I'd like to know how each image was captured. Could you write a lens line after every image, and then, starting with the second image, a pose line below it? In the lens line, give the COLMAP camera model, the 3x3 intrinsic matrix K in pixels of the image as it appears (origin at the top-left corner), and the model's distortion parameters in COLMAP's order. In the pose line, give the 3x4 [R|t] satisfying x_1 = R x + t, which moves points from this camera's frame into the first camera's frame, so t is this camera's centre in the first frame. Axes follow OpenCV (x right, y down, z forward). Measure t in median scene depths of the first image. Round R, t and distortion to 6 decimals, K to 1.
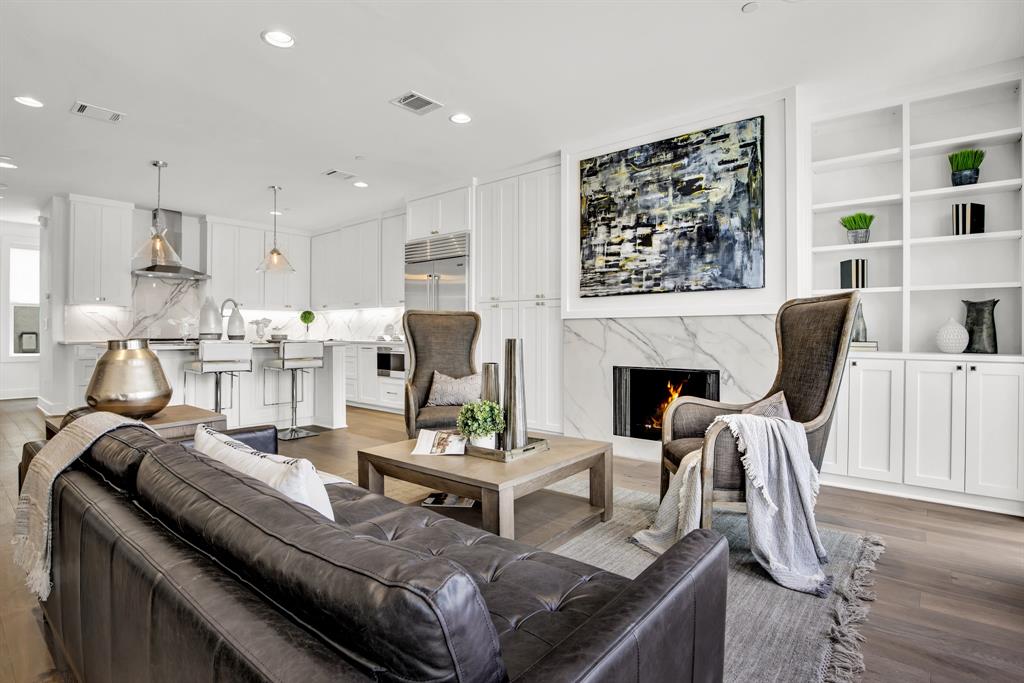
lens RADIAL K [[516.8, 0, 518.4], [0, 516.8, 332.4], [0, 0, 1]] dist [-0.028435, 0.002244]
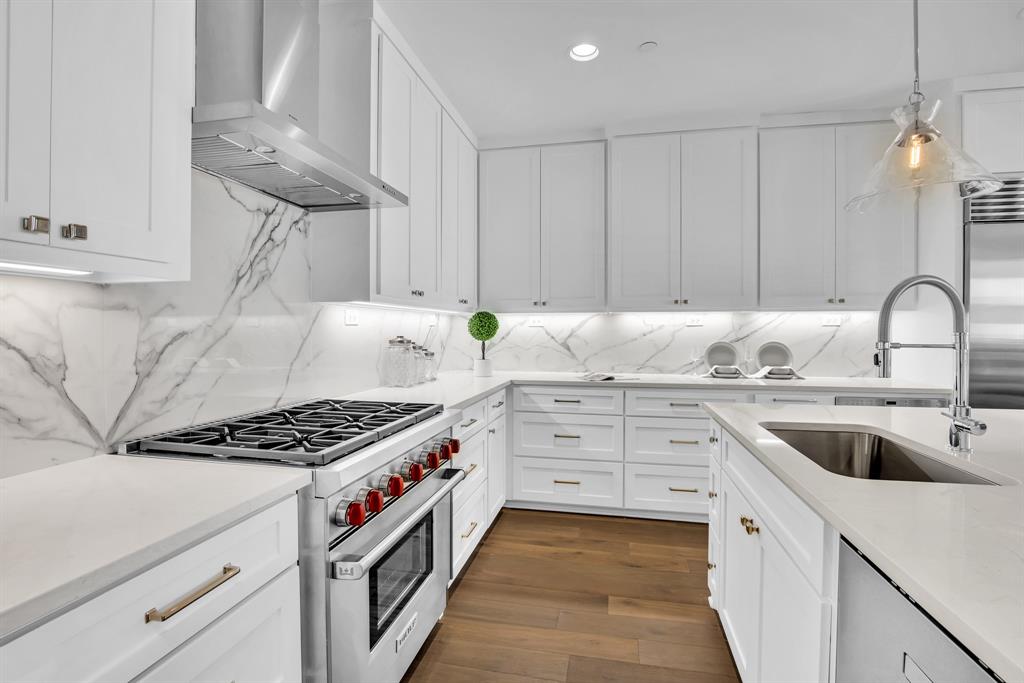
lens RADIAL K [[476.6, 0, 518.0], [0, 476.6, 333.0], [0, 0, 1]] dist [-0.025398, -0.000393]
pose [[0.879879, -0.003146, 0.475188, -0.717897], [-0.001242, 0.999959, 0.008920, -0.033589], [-0.475197, -0.008439, 0.879839, 0.761736]]
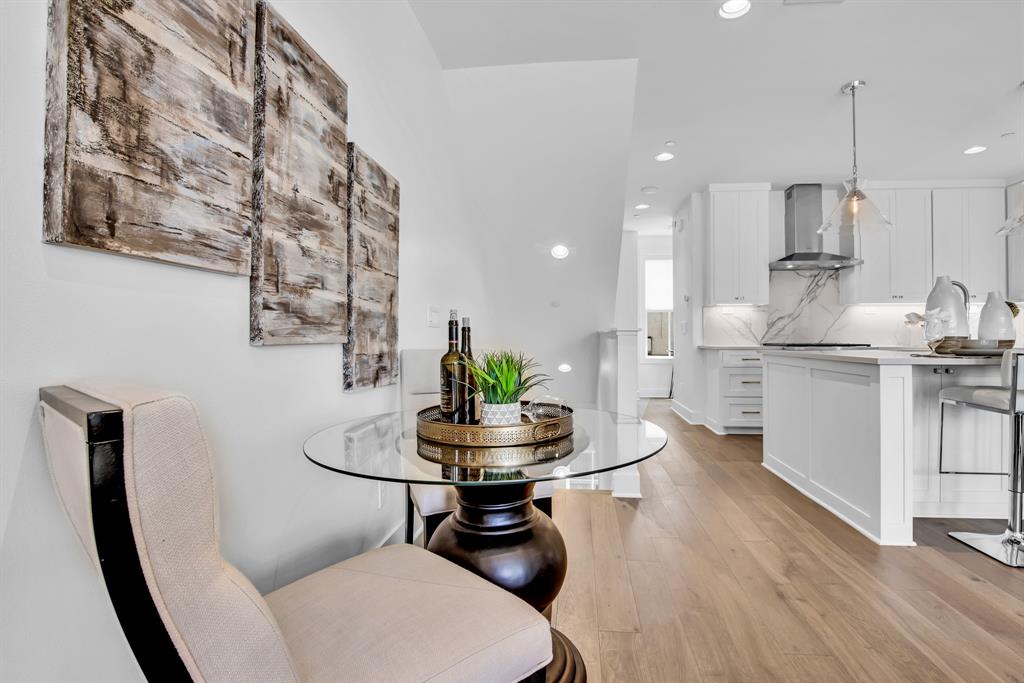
lens RADIAL K [[476.6, 0, 536.7], [0, 476.6, 332.2], [0, 0, 1]] dist [-0.025398, -0.000393]
pose [[0.574093, -0.008732, -0.818743, -0.331536], [0.003564, 0.999960, -0.008166, -0.001096], [0.818782, 0.001770, 0.574101, 0.227138]]
